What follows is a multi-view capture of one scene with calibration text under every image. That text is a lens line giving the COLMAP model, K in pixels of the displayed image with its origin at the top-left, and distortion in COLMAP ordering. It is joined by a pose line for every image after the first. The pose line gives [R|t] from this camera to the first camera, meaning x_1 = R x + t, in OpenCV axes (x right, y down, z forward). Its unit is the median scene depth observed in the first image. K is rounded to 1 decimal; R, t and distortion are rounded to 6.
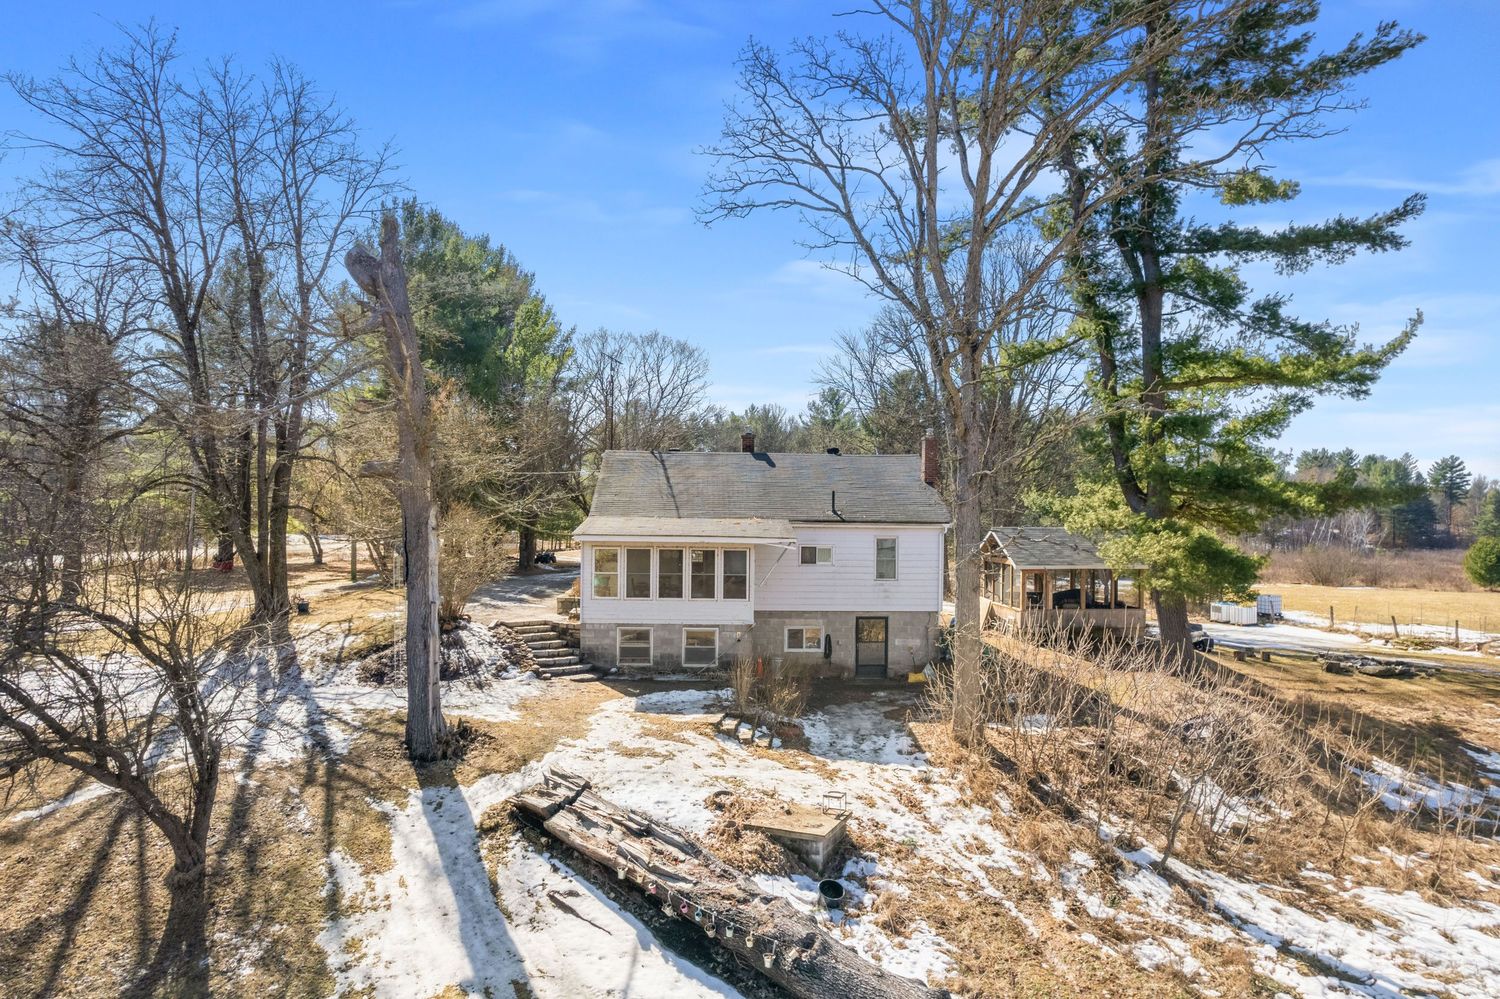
lens RADIAL K [[966.0, 0, 757.1], [0, 966.0, 509.0], [0, 0, 1]] dist [-0.082373, 0.074001]
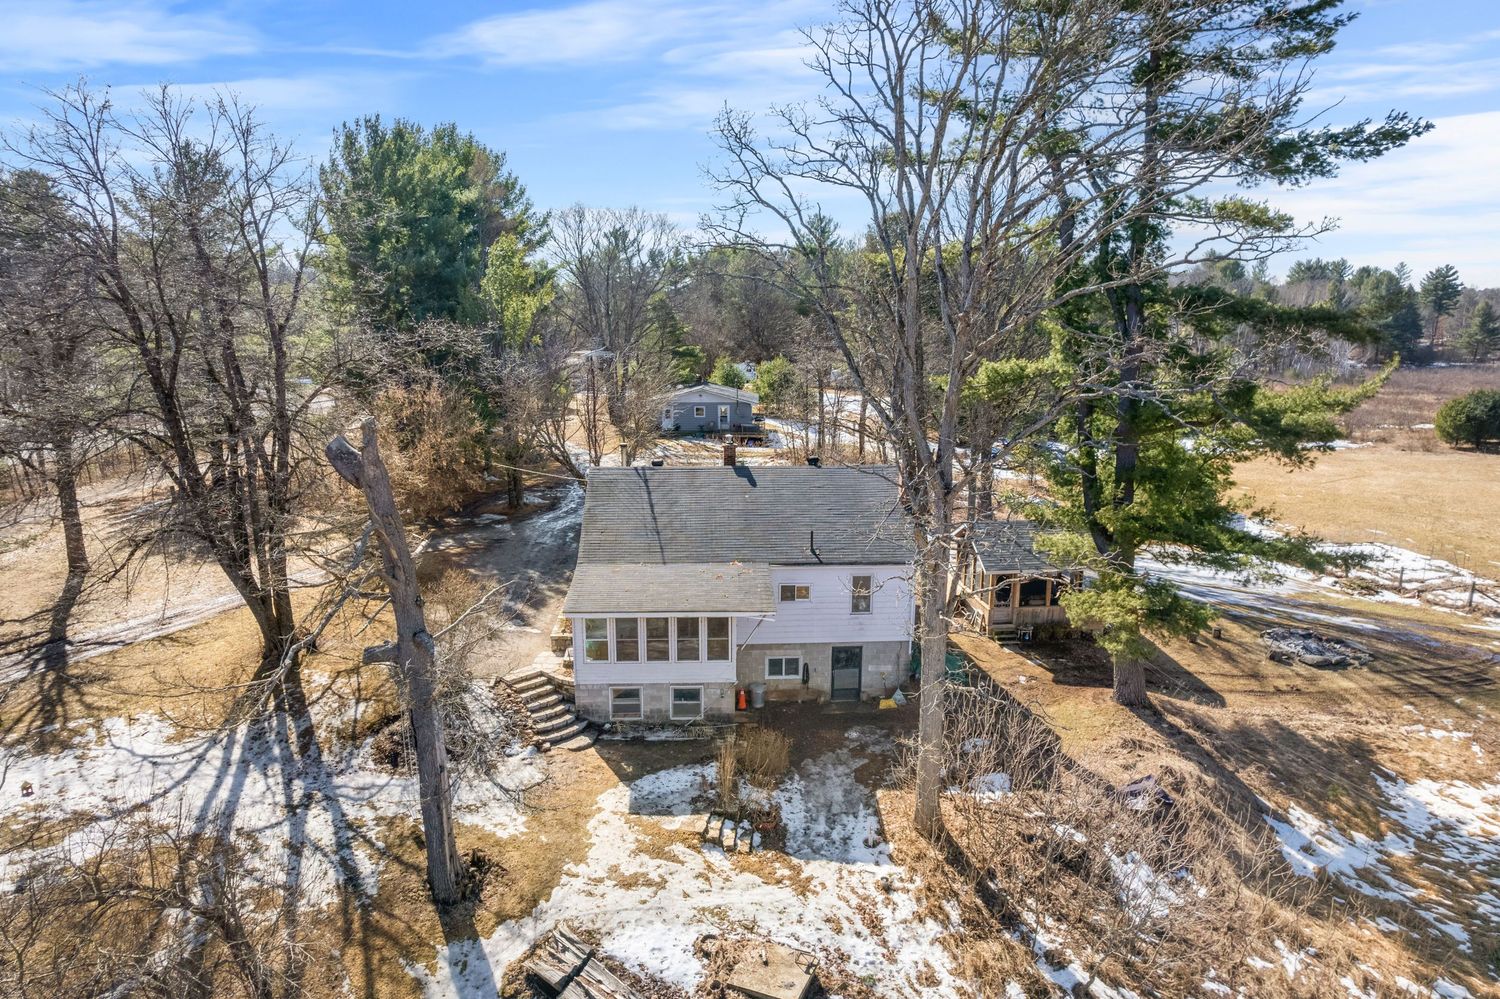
lens RADIAL K [[959.2, 0, 756.1], [0, 959.2, 513.0], [0, 0, 1]] dist [-0.085890, 0.077230]
pose [[0.999888, -0.008320, 0.012464, 0.008753], [0.005370, 0.975416, 0.220308, -0.362102], [-0.013990, -0.220216, 0.975351, 0.000546]]
